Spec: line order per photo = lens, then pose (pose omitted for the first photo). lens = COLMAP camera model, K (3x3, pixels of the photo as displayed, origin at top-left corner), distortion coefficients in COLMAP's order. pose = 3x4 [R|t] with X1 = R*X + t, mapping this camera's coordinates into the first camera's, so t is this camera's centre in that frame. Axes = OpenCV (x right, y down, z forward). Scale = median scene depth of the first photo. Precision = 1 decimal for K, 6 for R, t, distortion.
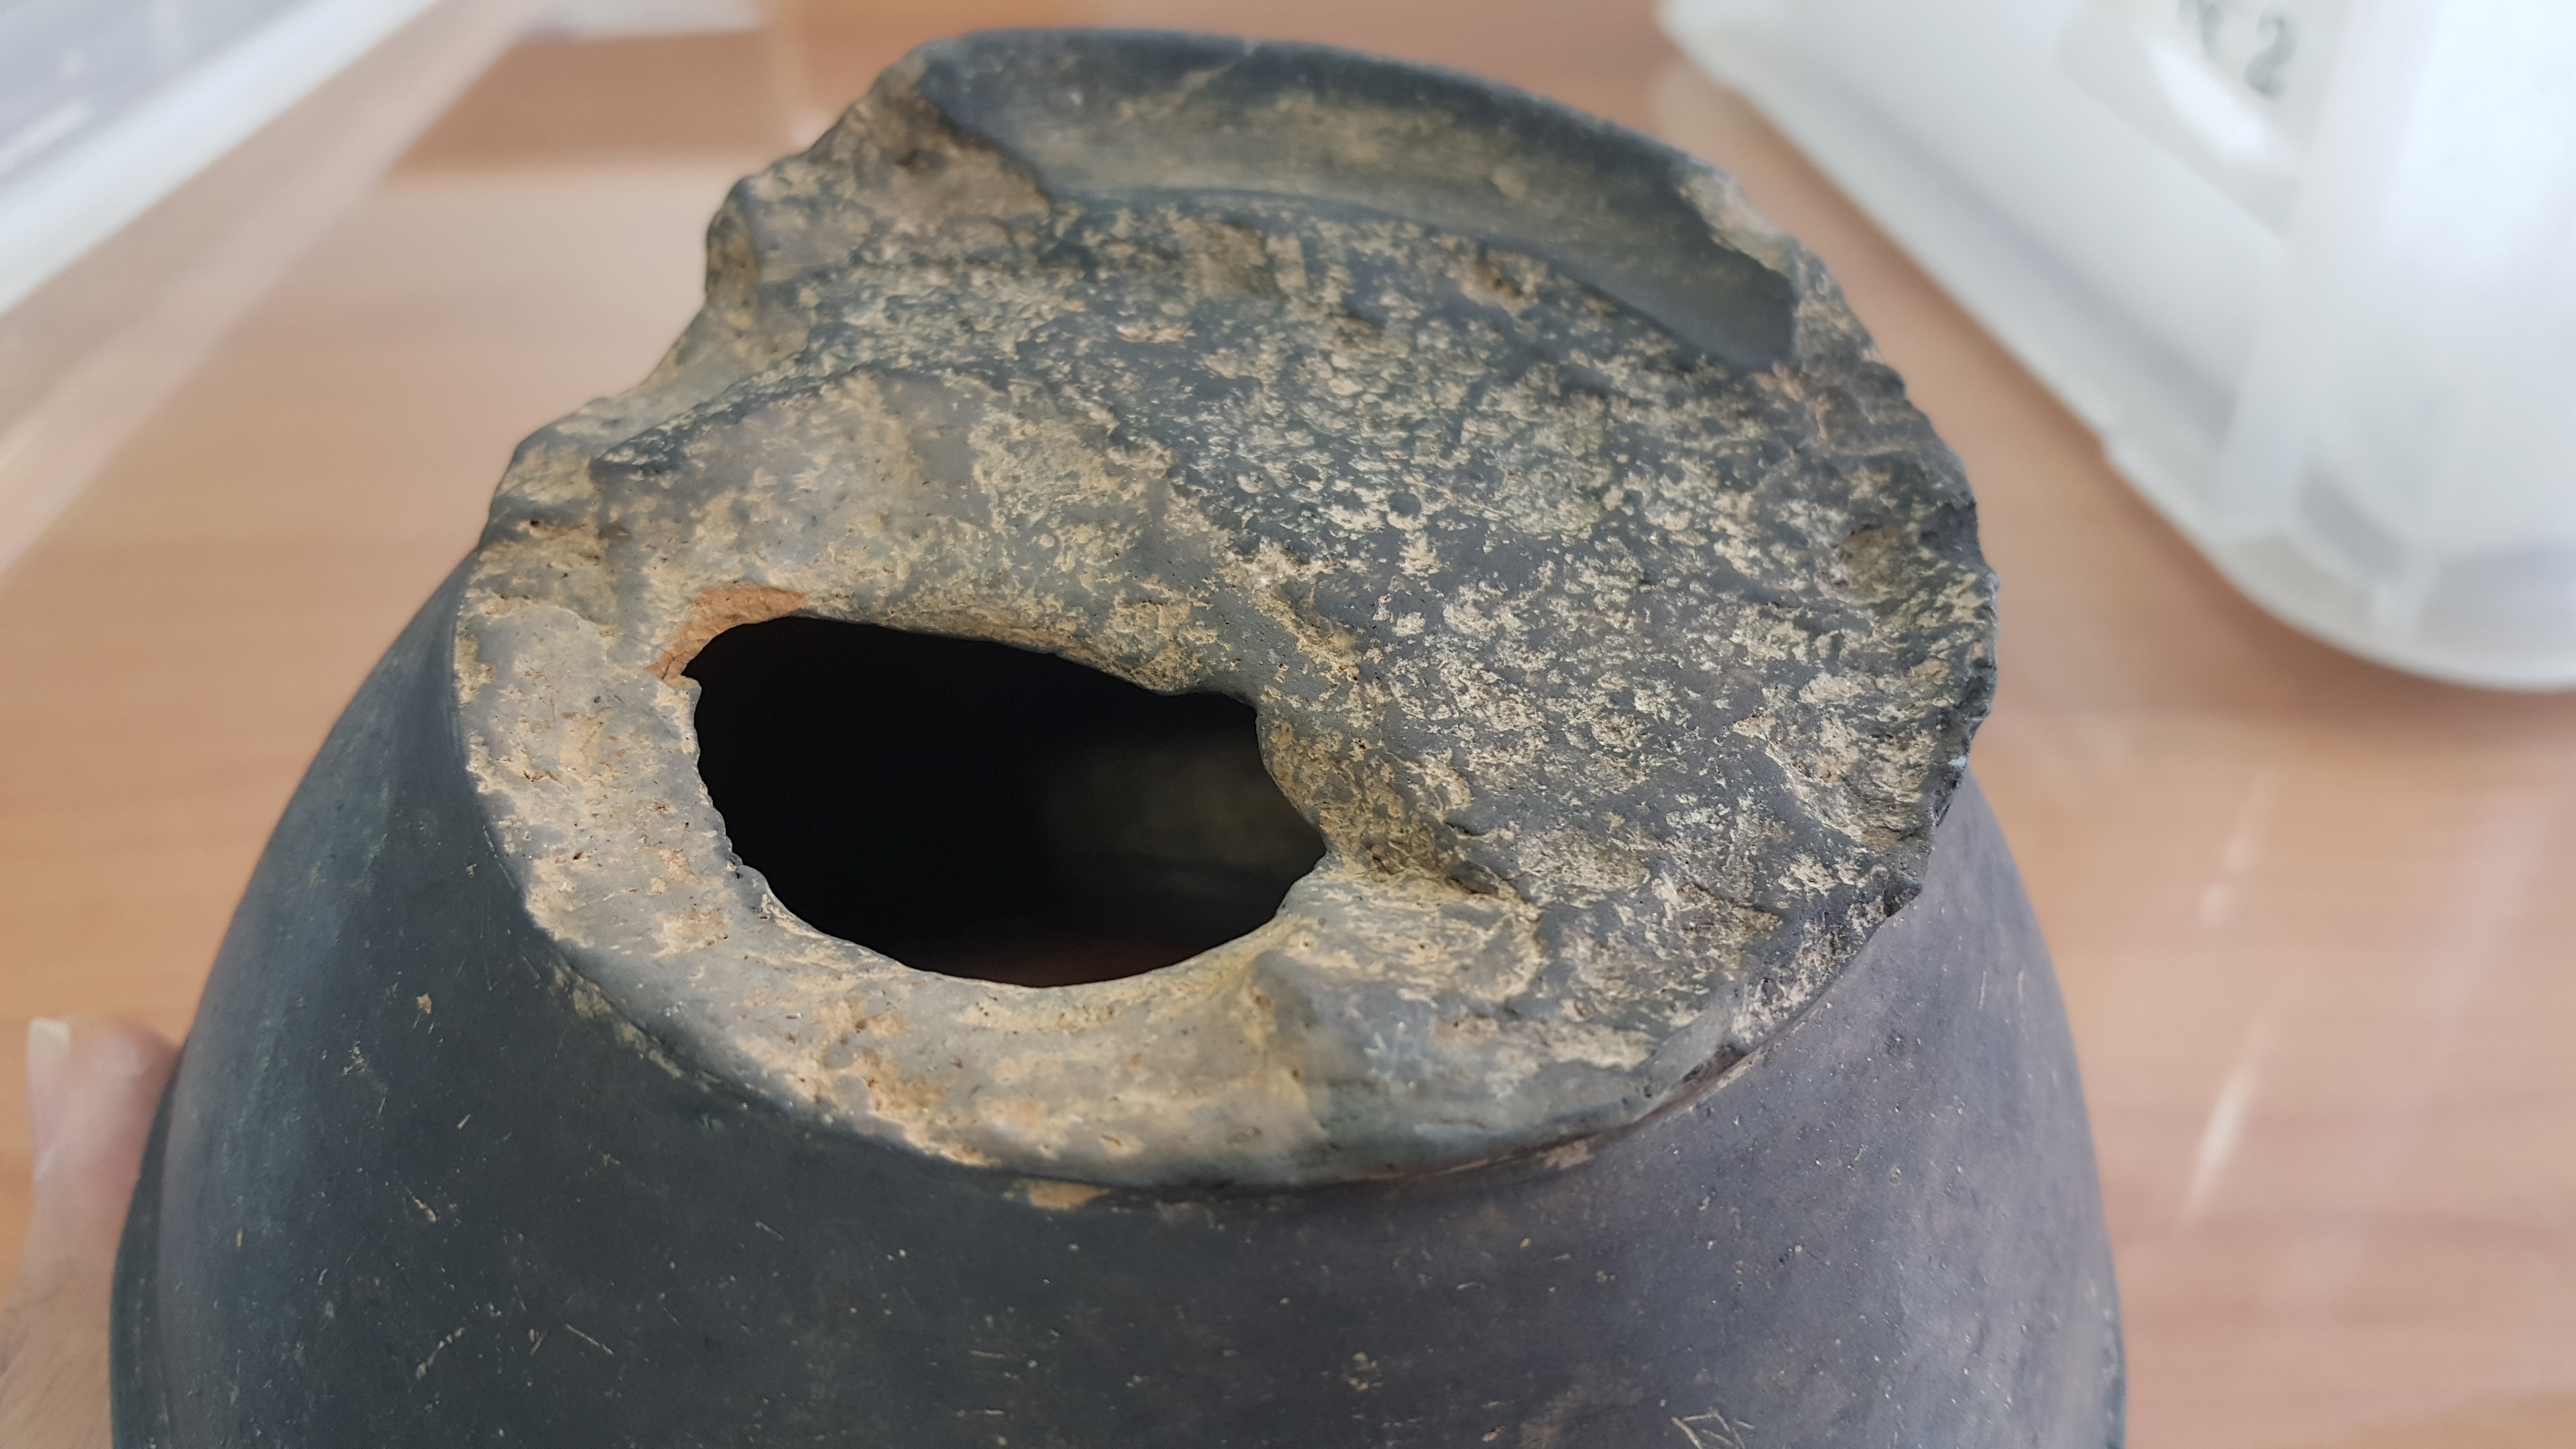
lens RADIAL K [[2060.8, 0, 1268.8], [0, 2060.8, 732.5], [0, 0, 1]] dist [0.192699, -0.570015]
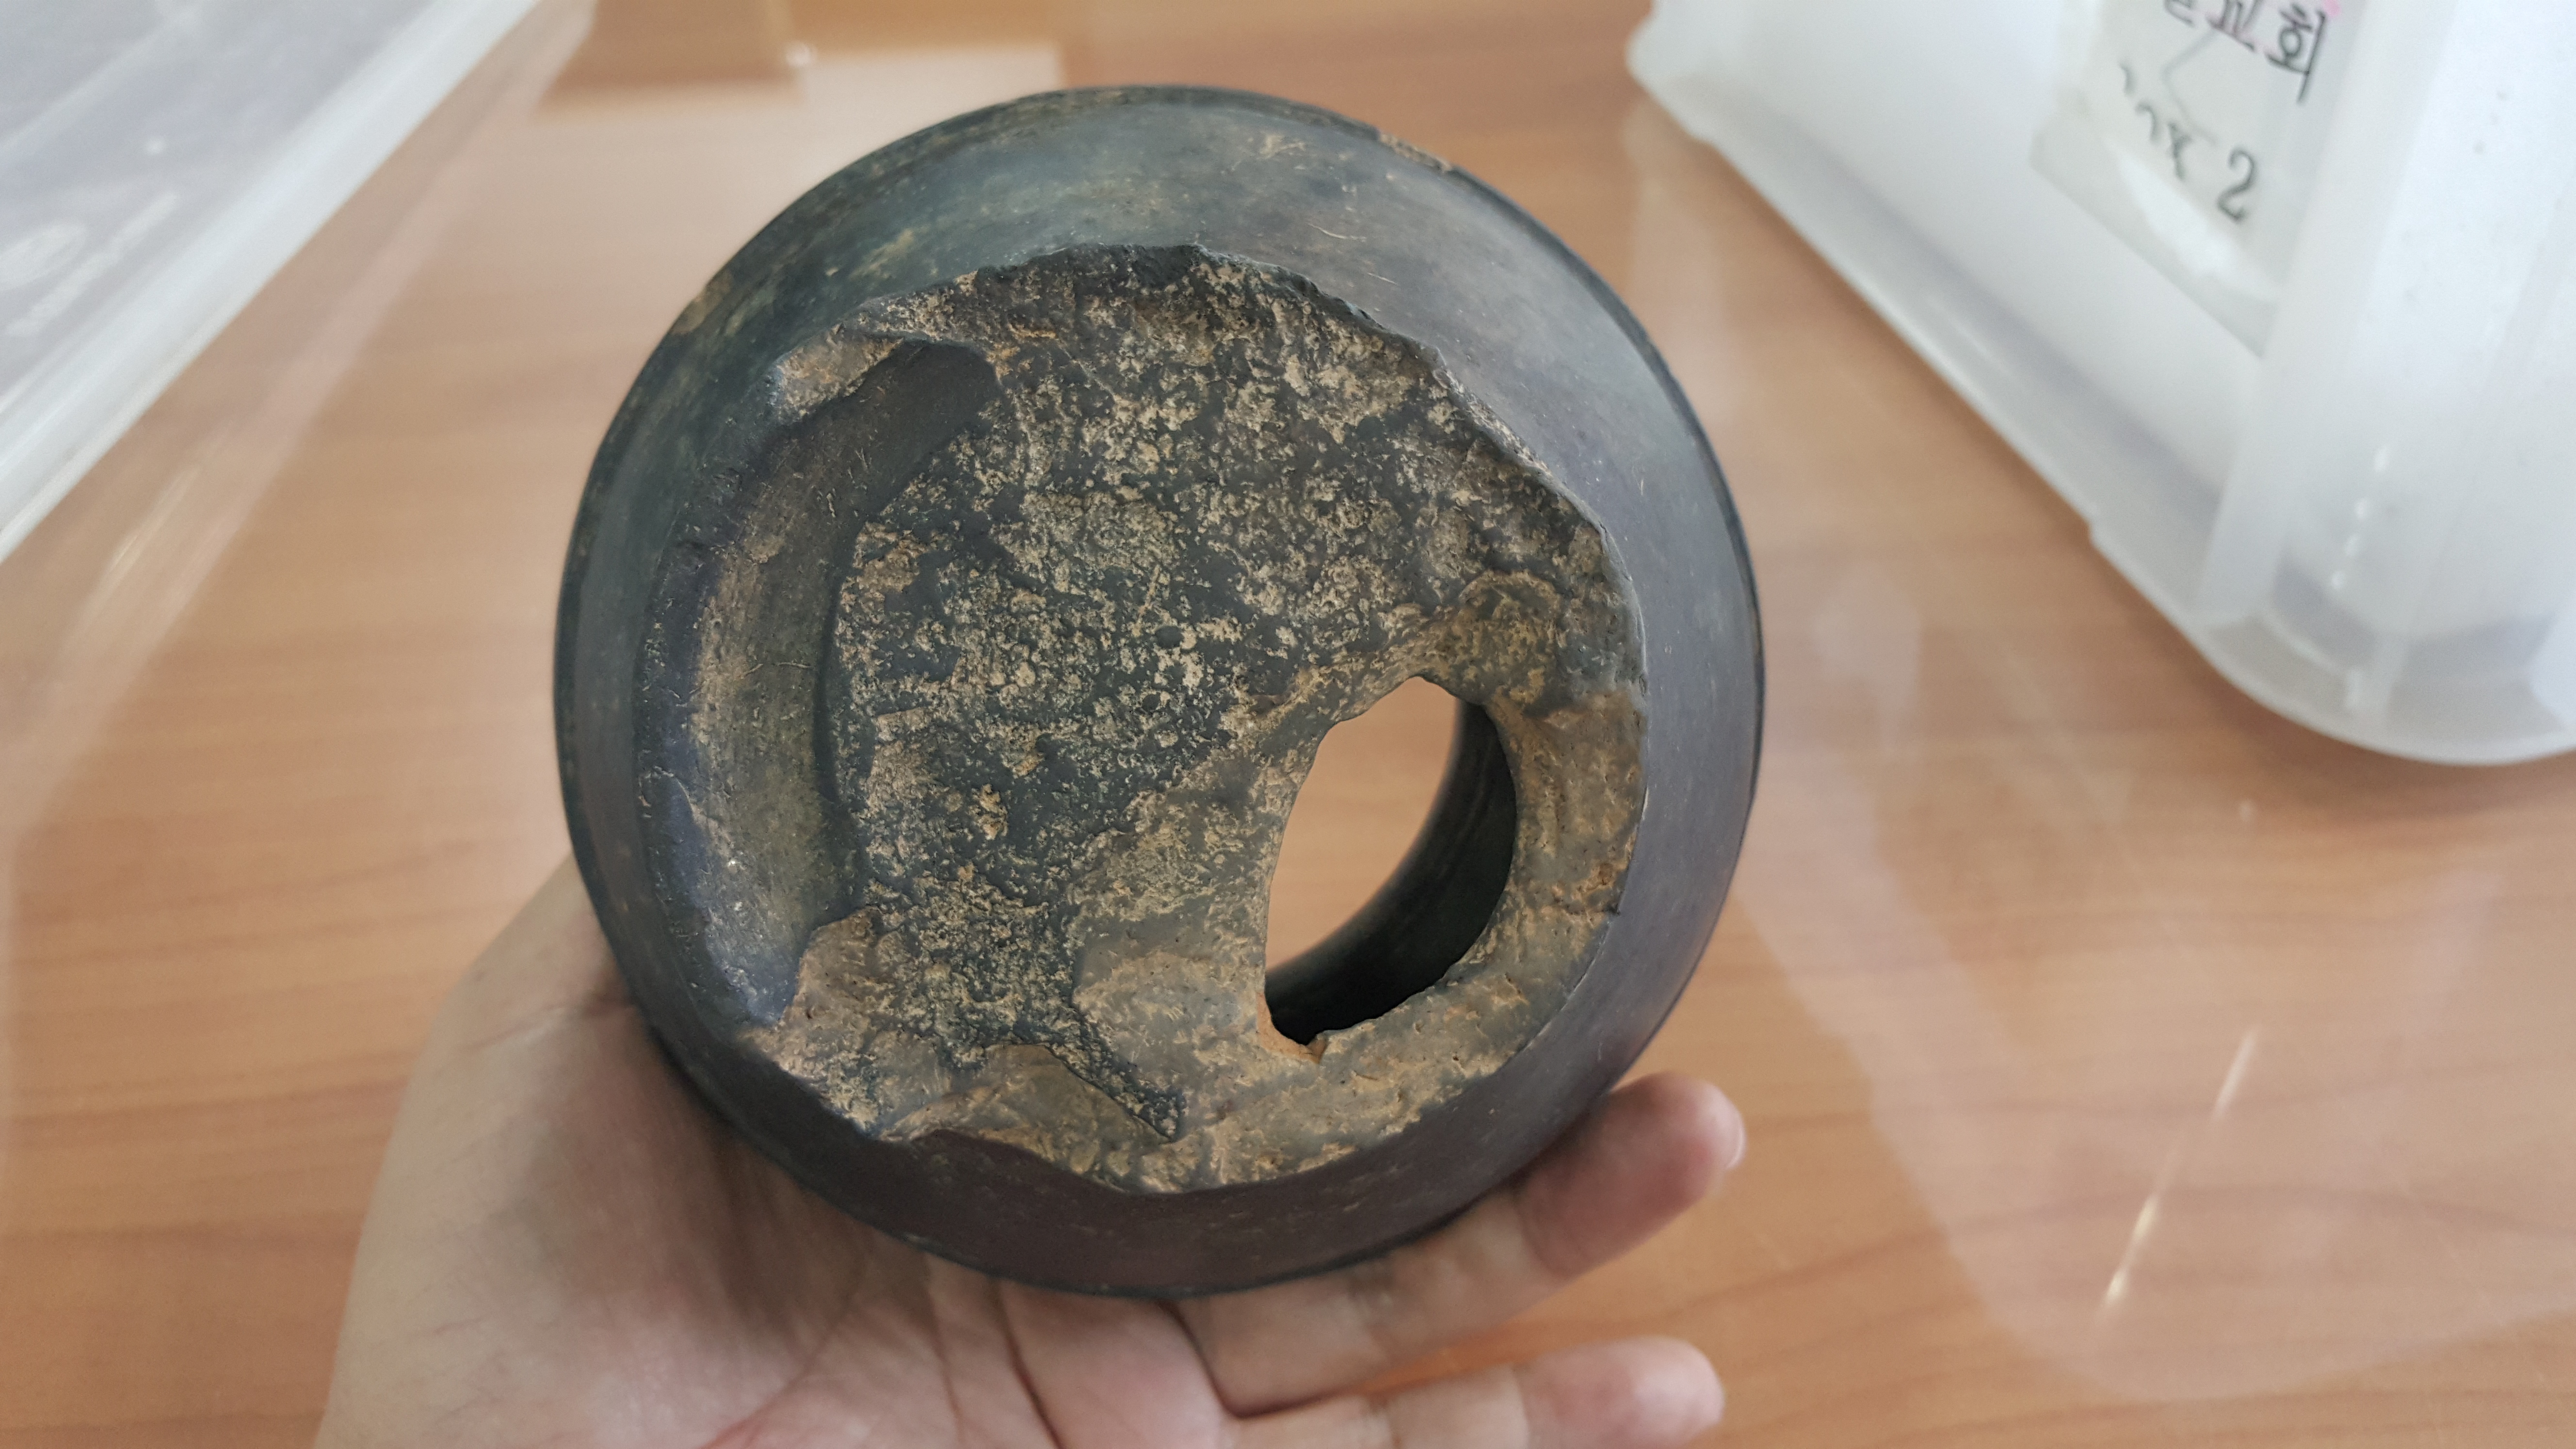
lens RADIAL K [[2060.8, 0, 1268.8], [0, 2060.8, 732.5], [0, 0, 1]] dist [0.192699, -0.570015]
pose [[-0.003535, -0.982177, -0.187923, 0.289081], [0.556761, -0.158037, 0.815501, -1.353279], [-0.830665, -0.101745, 0.547396, 0.095576]]
